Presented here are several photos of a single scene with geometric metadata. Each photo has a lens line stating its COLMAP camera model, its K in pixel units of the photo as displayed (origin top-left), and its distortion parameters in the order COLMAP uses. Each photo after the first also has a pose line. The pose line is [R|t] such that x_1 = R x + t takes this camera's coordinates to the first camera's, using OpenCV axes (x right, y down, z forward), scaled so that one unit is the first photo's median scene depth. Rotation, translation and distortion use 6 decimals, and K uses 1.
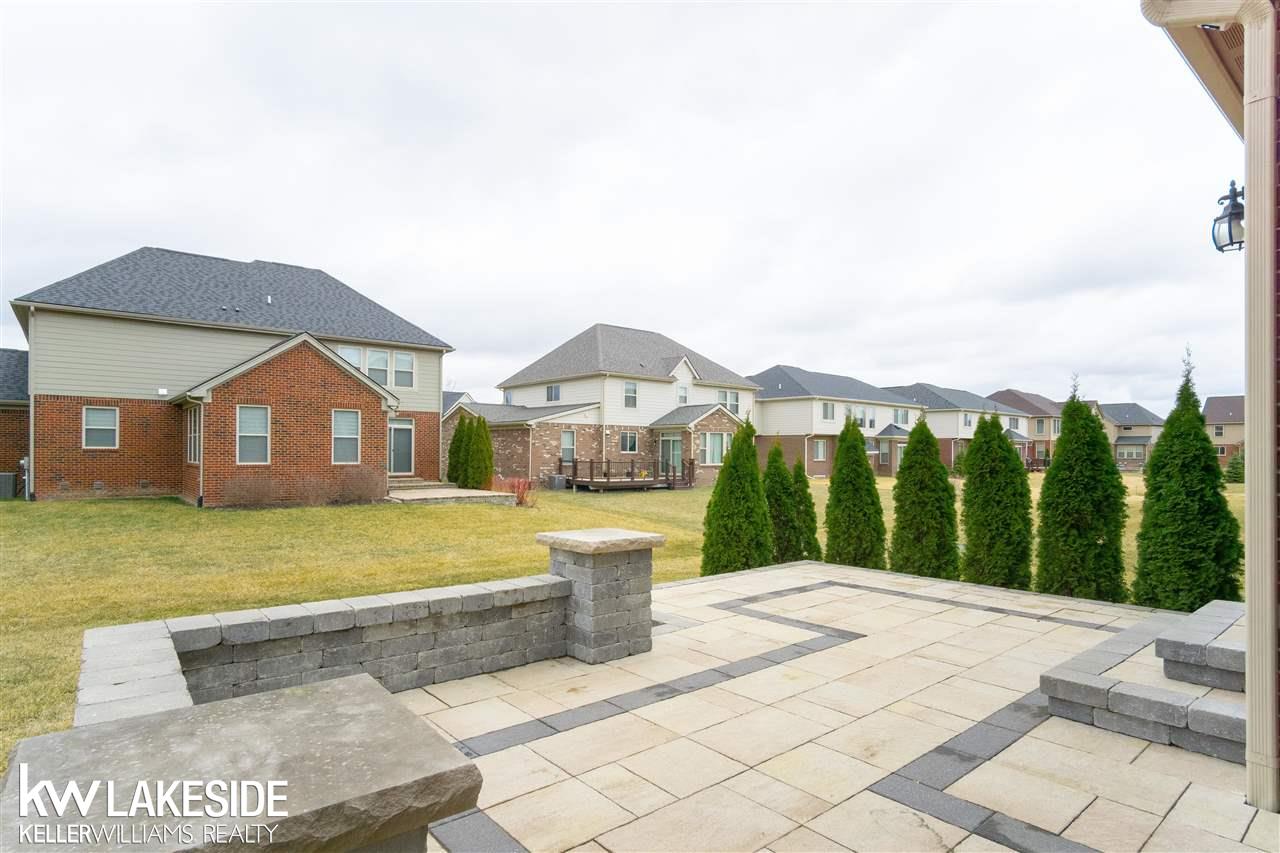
lens RADIAL K [[688.2, 0, 639.6], [0, 688.2, 426.5], [0, 0, 1]] dist [-0.008911, 0.001401]
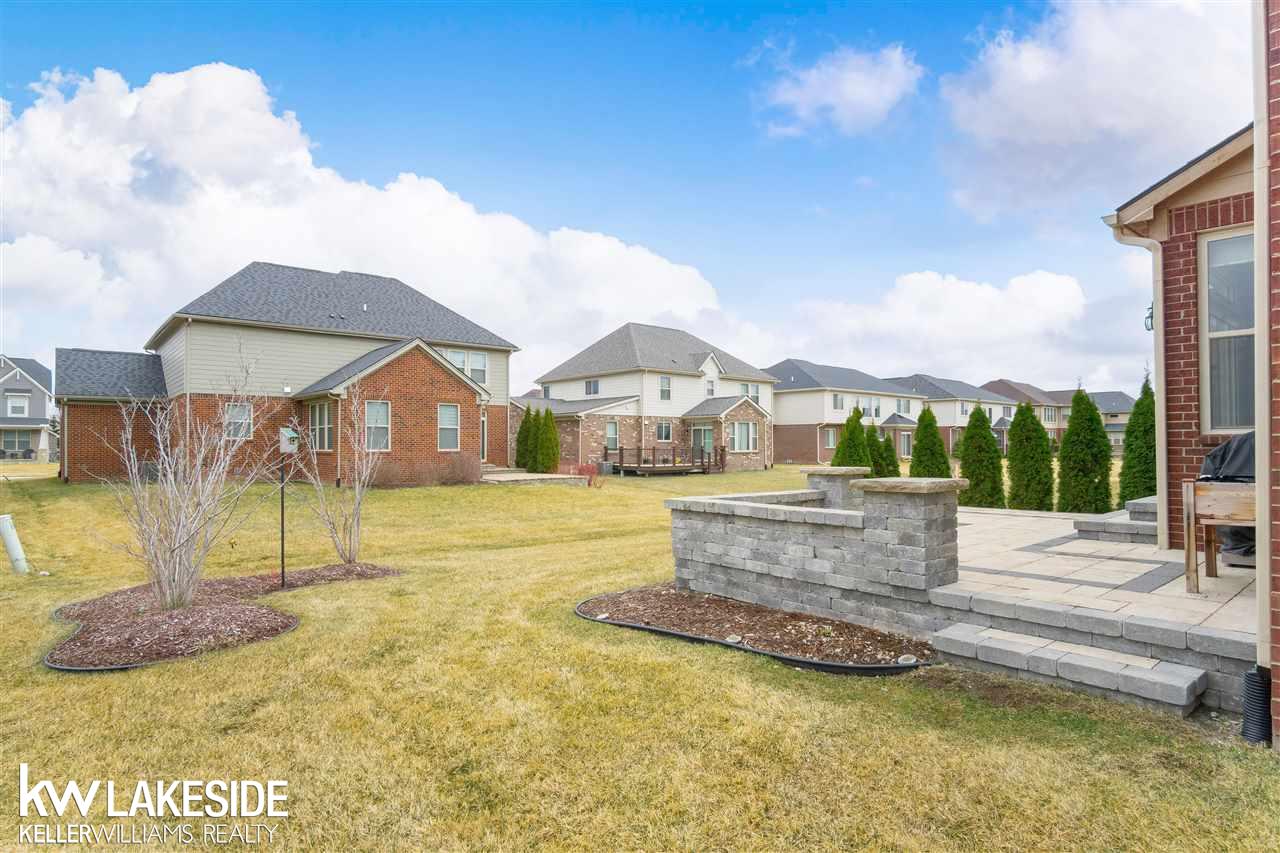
lens RADIAL K [[698.5, 0, 639.8], [0, 698.5, 415.6], [0, 0, 1]] dist [-0.006384, -0.000496]
pose [[0.999738, -0.009405, 0.020865, -0.086368], [0.009514, 0.999941, -0.005158, 0.002857], [-0.020815, 0.005355, 0.999769, -0.122288]]
